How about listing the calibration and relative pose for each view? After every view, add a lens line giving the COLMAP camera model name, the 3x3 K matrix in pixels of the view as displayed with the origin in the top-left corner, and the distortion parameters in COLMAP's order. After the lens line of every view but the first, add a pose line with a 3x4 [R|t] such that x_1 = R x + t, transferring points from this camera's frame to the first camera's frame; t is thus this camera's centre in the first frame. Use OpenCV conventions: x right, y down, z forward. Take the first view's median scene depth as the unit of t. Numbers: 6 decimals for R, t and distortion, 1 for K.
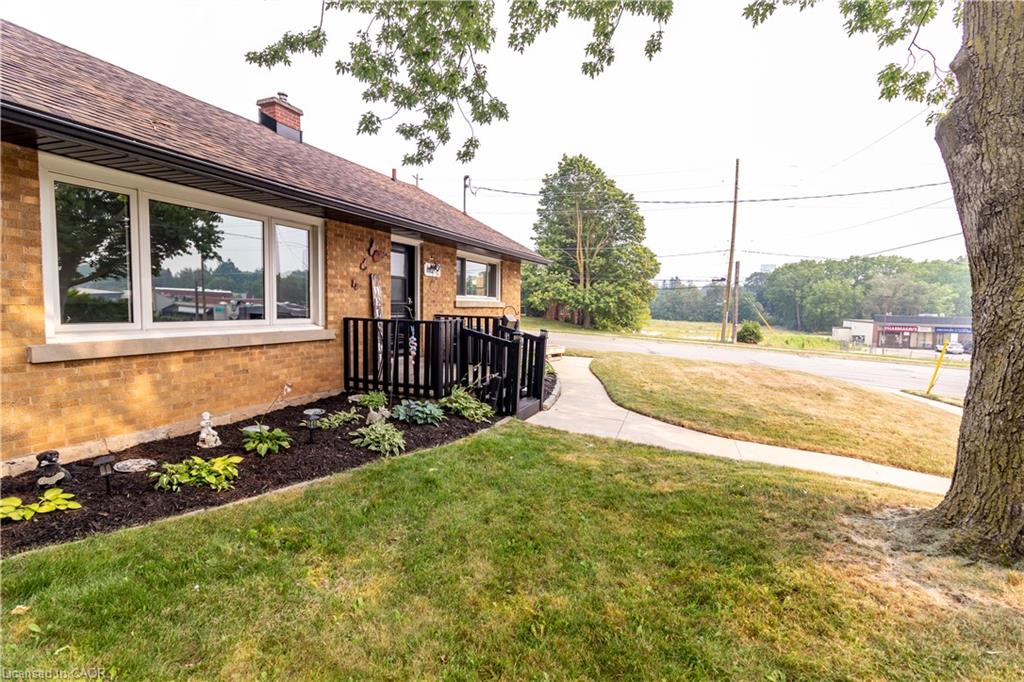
lens RADIAL K [[477.7, 0, 511.5], [0, 477.7, 342.2], [0, 0, 1]] dist [0.001673, 0.000506]
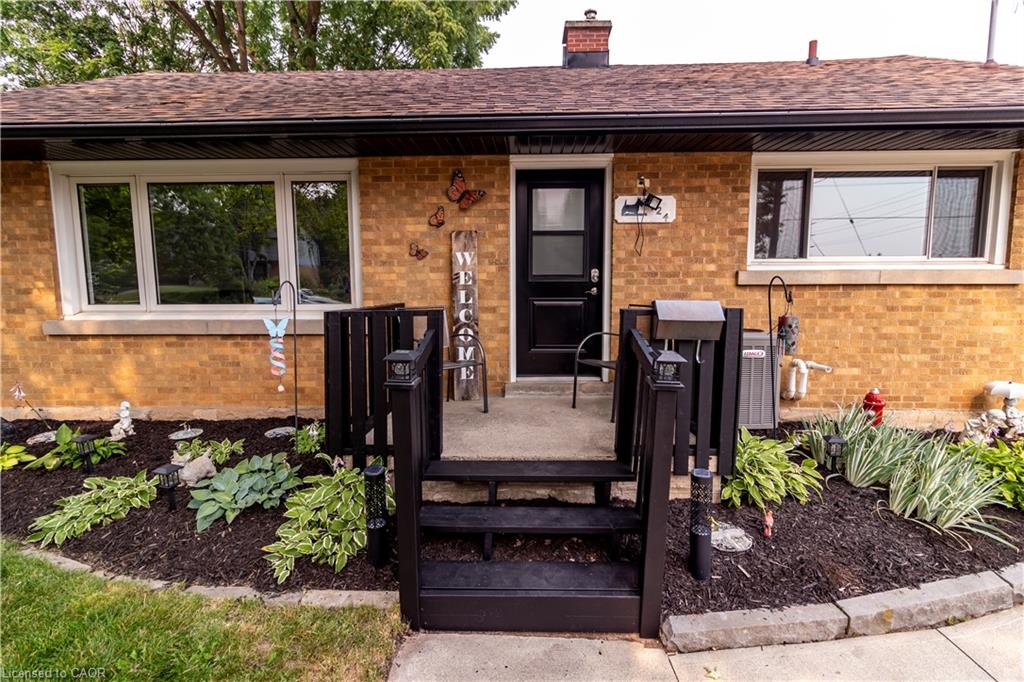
lens RADIAL K [[469.8, 0, 510.8], [0, 469.8, 338.1], [0, 0, 1]] dist [0.002090, 0.000631]
pose [[0.355299, 0.076921, -0.931582, 0.321408], [-0.062376, 0.996338, 0.058478, -0.052891], [0.932669, 0.037332, 0.358796, 0.937500]]
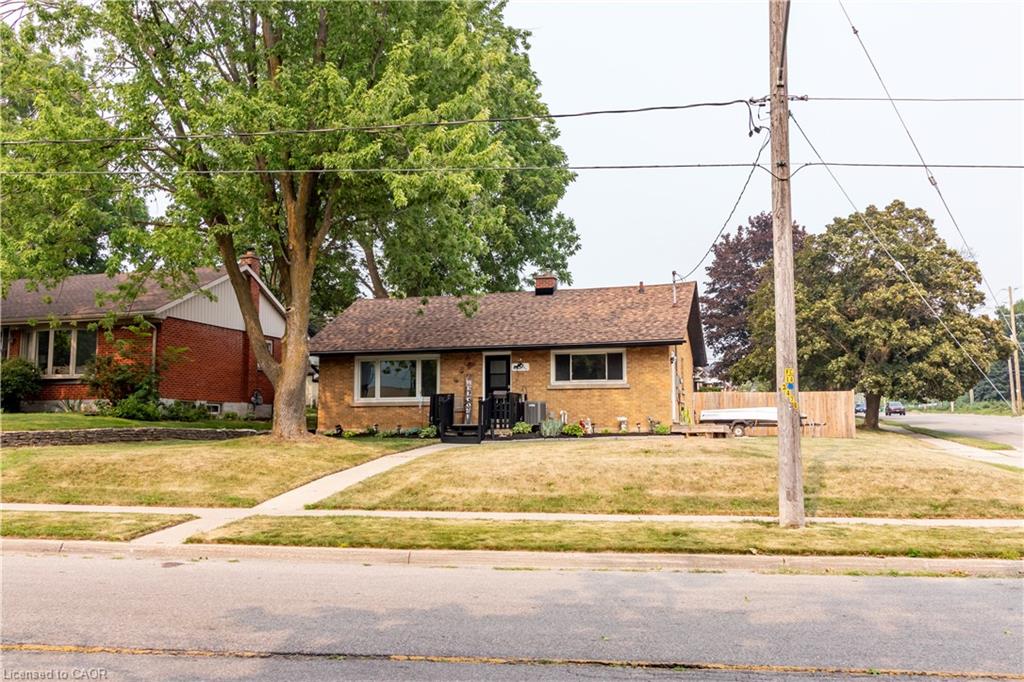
lens RADIAL K [[853.8, 0, 510.8], [0, 853.8, 393.5], [0, 0, 1]] dist [-0.010839, -0.004978]
pose [[0.114865, -0.064754, -0.991268, 3.641511], [-0.072999, 0.994625, -0.073432, 0.209165], [0.990695, 0.080797, 0.109520, 0.868578]]
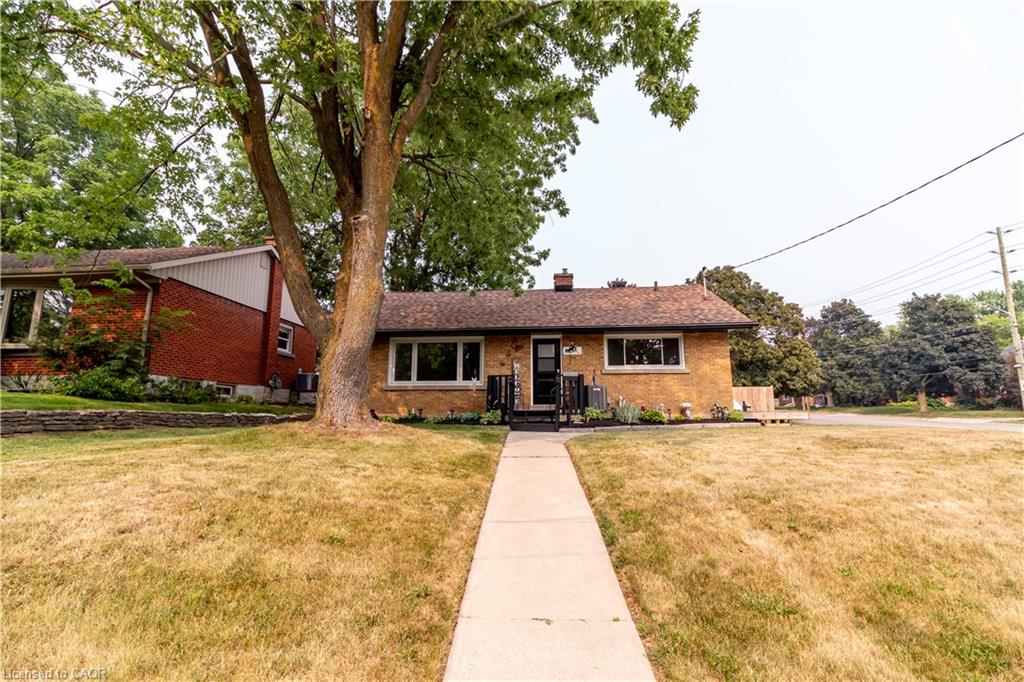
lens RADIAL K [[478.7, 0, 510.5], [0, 478.7, 354.3], [0, 0, 1]] dist [0.002280, 0.000574]
pose [[0.298447, -0.144024, -0.943497, 1.701431], [-0.070346, 0.982541, -0.172235, 0.199568], [0.951830, 0.117775, 0.283105, 0.469096]]
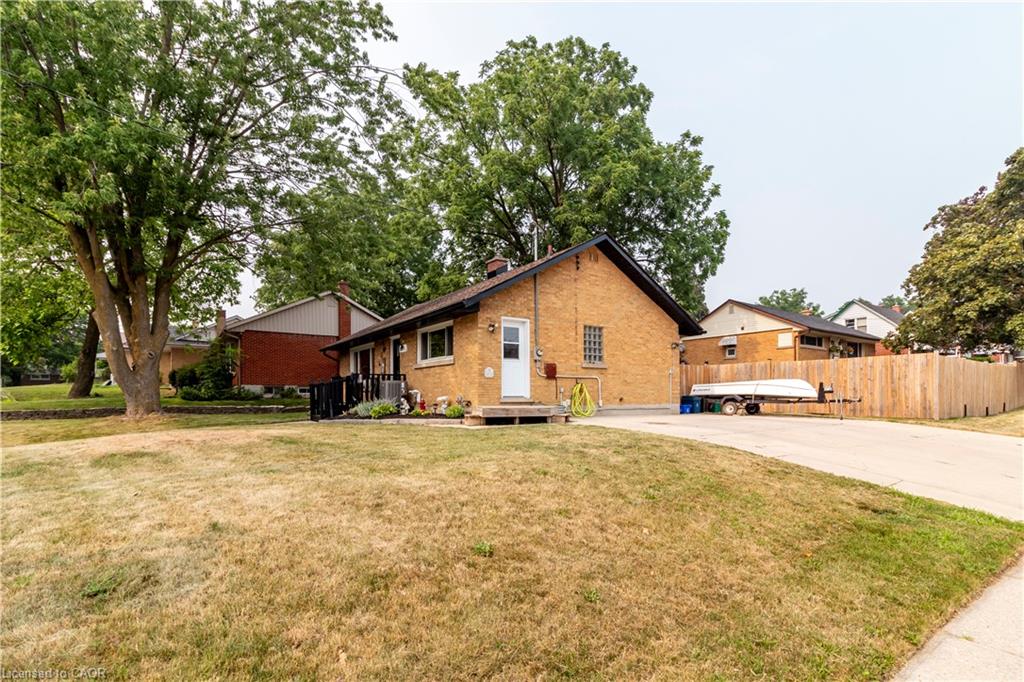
lens RADIAL K [[484.7, 0, 497.7], [0, 484.7, 398.3], [0, 0, 1]] dist [0.003392, 0.000329]
pose [[-0.536238, -0.019943, -0.843831, 1.484390], [-0.072818, 0.997087, 0.022709, -0.049738], [0.840920, 0.073624, -0.536128, 2.967065]]
